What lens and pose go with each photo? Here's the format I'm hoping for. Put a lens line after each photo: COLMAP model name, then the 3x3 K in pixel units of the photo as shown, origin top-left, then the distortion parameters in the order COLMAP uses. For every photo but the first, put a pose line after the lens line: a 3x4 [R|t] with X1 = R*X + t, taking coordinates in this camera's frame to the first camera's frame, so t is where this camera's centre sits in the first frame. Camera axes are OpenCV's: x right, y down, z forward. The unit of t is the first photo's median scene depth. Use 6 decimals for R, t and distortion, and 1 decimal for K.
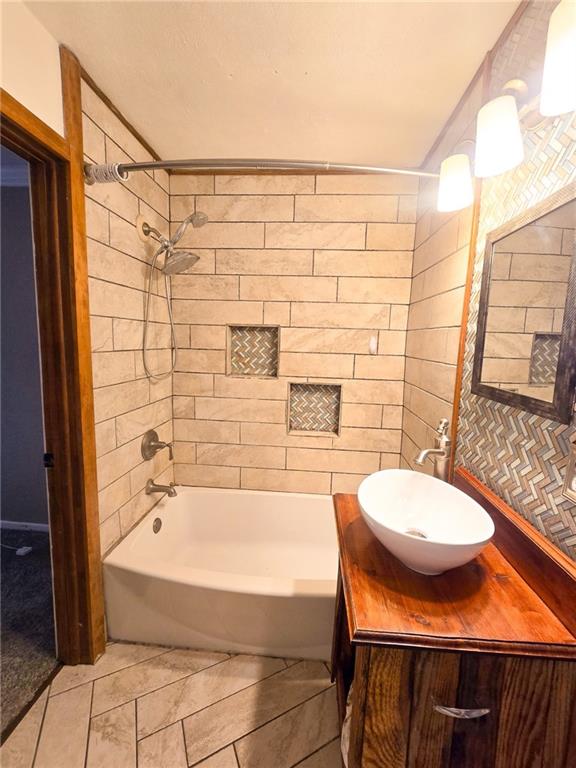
lens RADIAL K [[327.4, 0, 288.0], [0, 327.4, 384.0], [0, 0, 1]] dist [-0.003655, 0.000486]
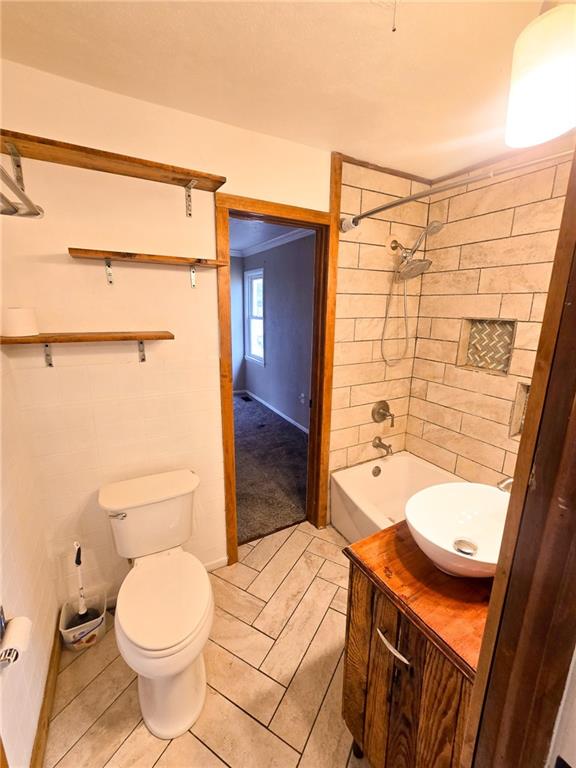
lens RADIAL K [[321.4, 0, 288.0], [0, 321.4, 384.0], [0, 0, 1]] dist [-0.023387, 0.000069]
pose [[0.539807, 0.169792, -0.824487, 0.404703], [-0.096161, 0.985473, 0.139986, -0.066162], [0.836278, 0.003718, 0.548293, -0.022251]]
